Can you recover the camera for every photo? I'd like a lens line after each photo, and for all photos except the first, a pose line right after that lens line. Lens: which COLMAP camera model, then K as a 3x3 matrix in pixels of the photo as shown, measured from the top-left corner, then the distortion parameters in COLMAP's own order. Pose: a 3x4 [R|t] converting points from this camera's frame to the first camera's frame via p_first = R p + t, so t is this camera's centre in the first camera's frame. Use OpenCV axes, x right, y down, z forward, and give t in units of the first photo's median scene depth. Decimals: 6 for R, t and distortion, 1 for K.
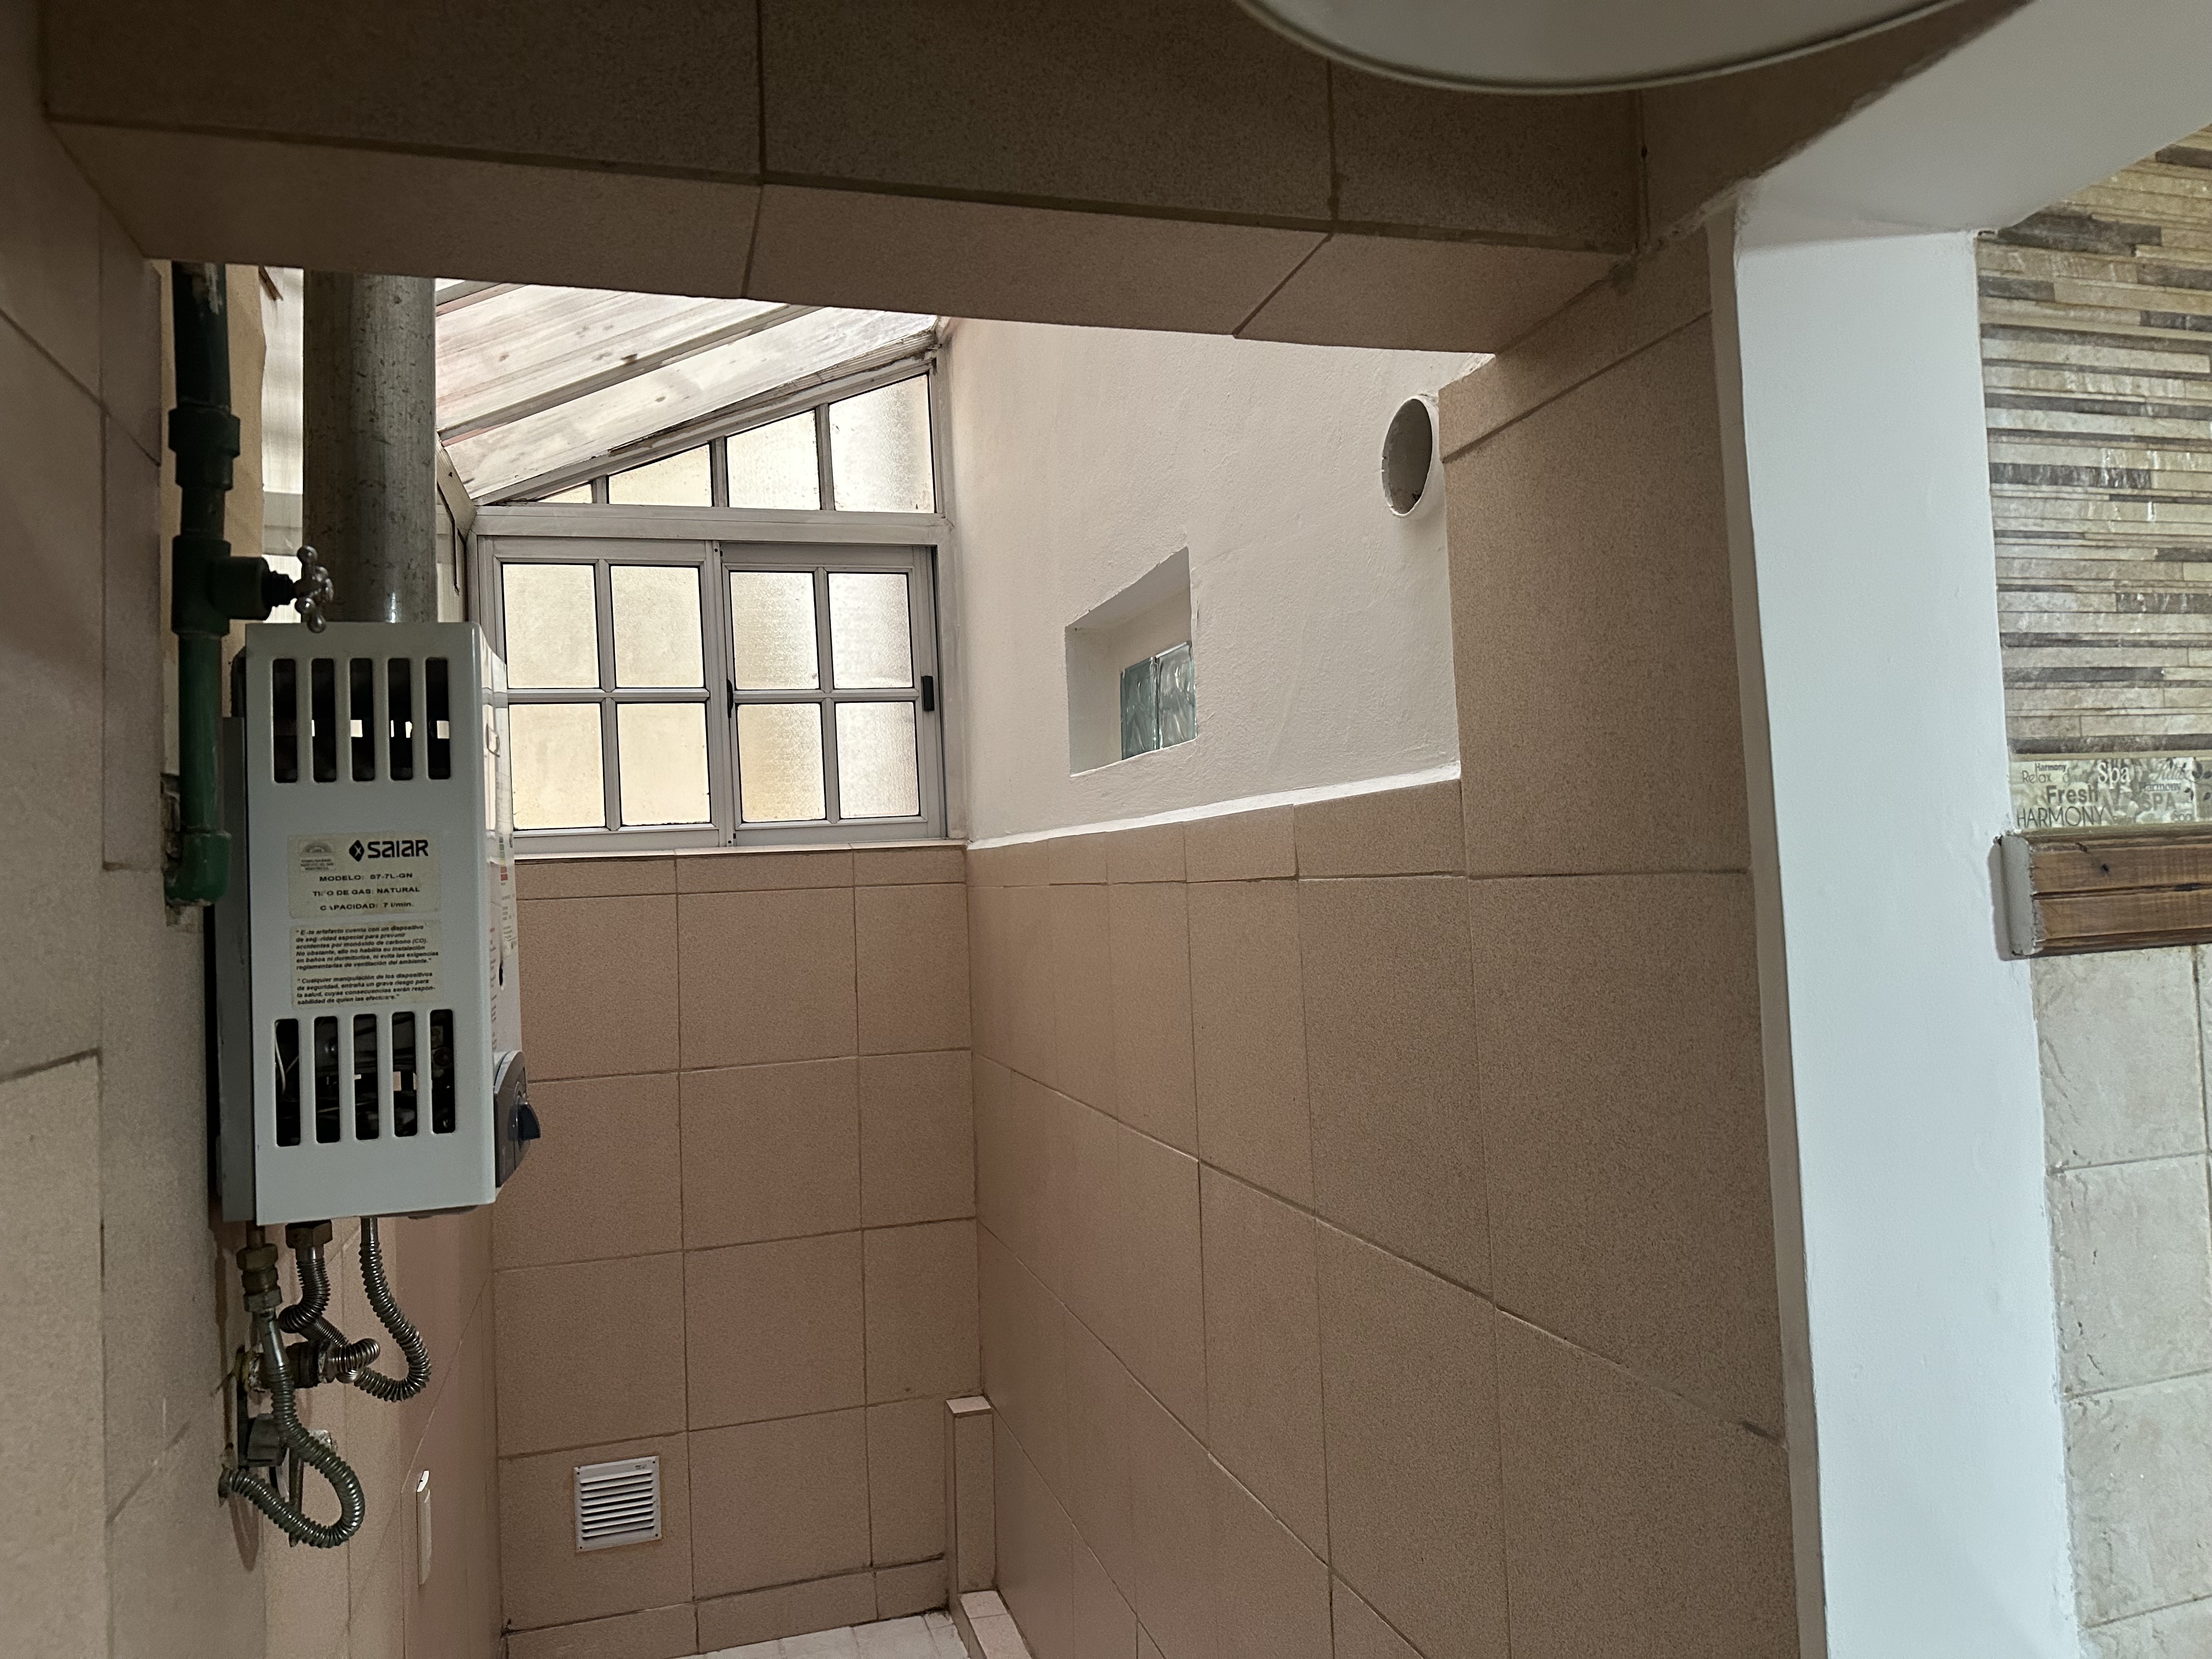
lens RADIAL K [[1562.4, 0, 1111.8], [0, 1562.4, 818.5], [0, 0, 1]] dist [0.069377, -0.104351]
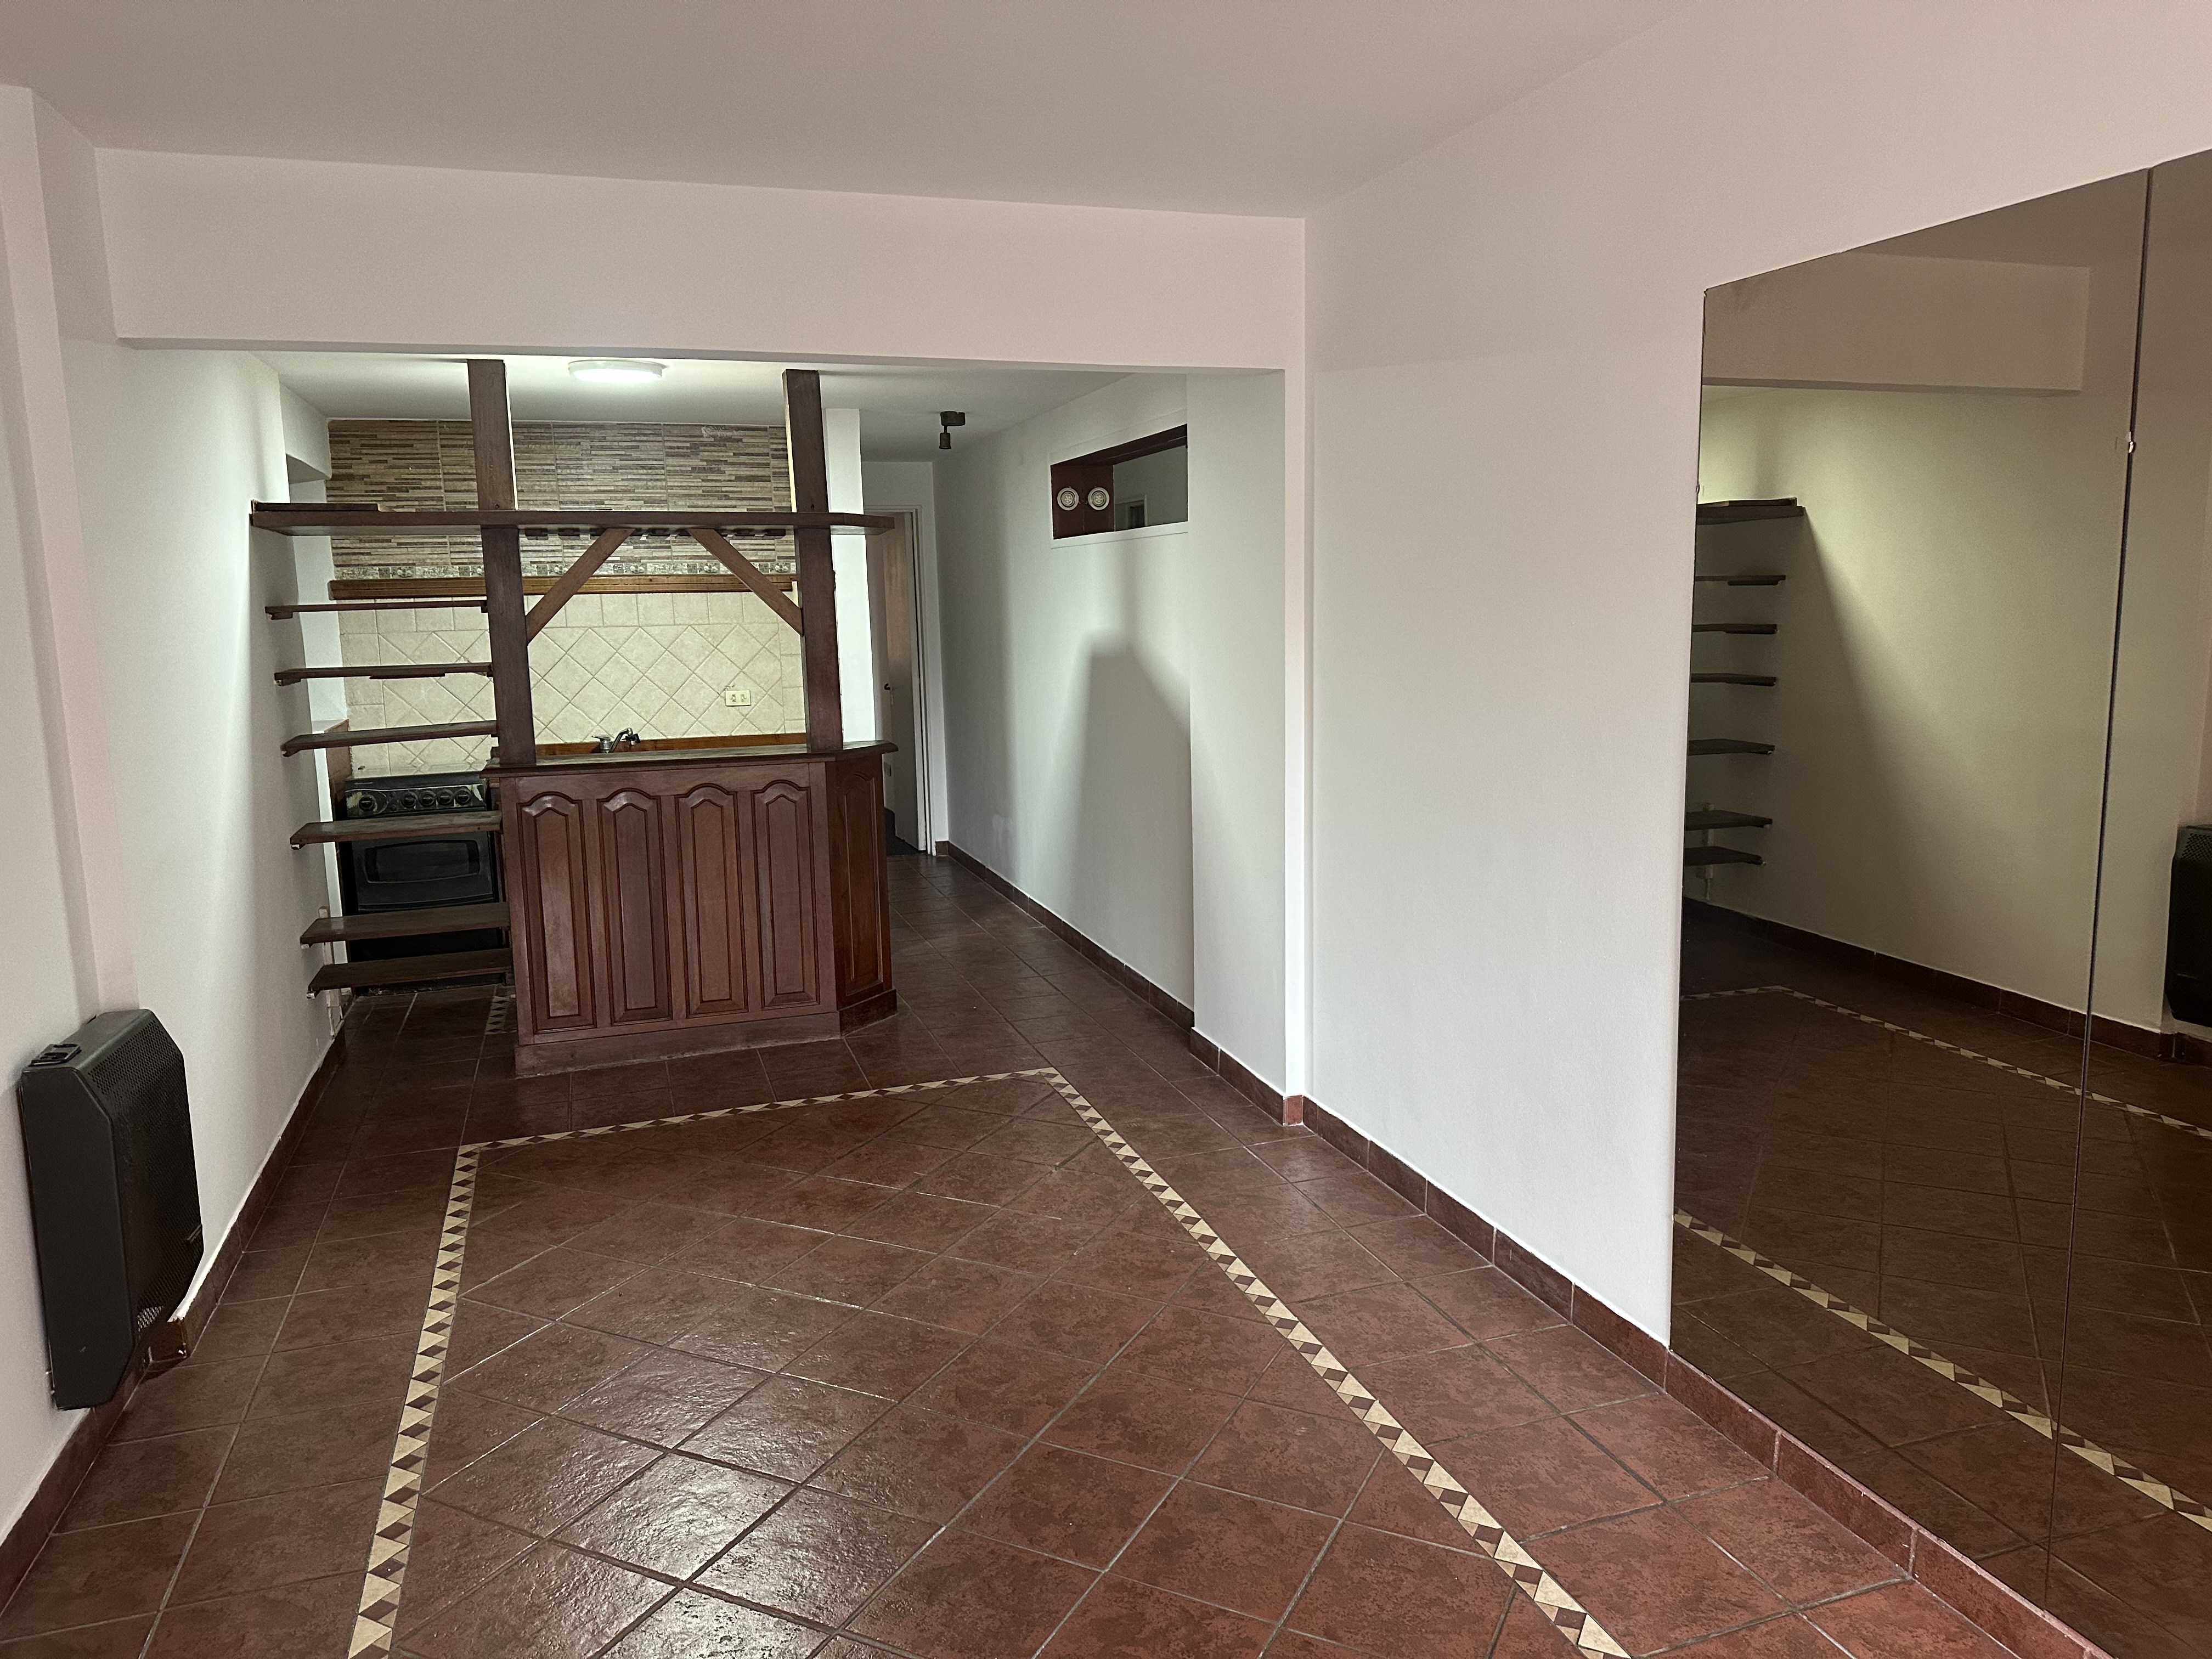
lens RADIAL K [[1562.4, 0, 1115.6], [0, 1562.4, 819.0], [0, 0, 1]] dist [0.069377, -0.104351]
pose [[0.999412, 0.019340, 0.028302, 1.048400], [-0.024259, 0.982370, 0.185366, -0.087897], [-0.024218, -0.185944, 0.982262, -1.610828]]
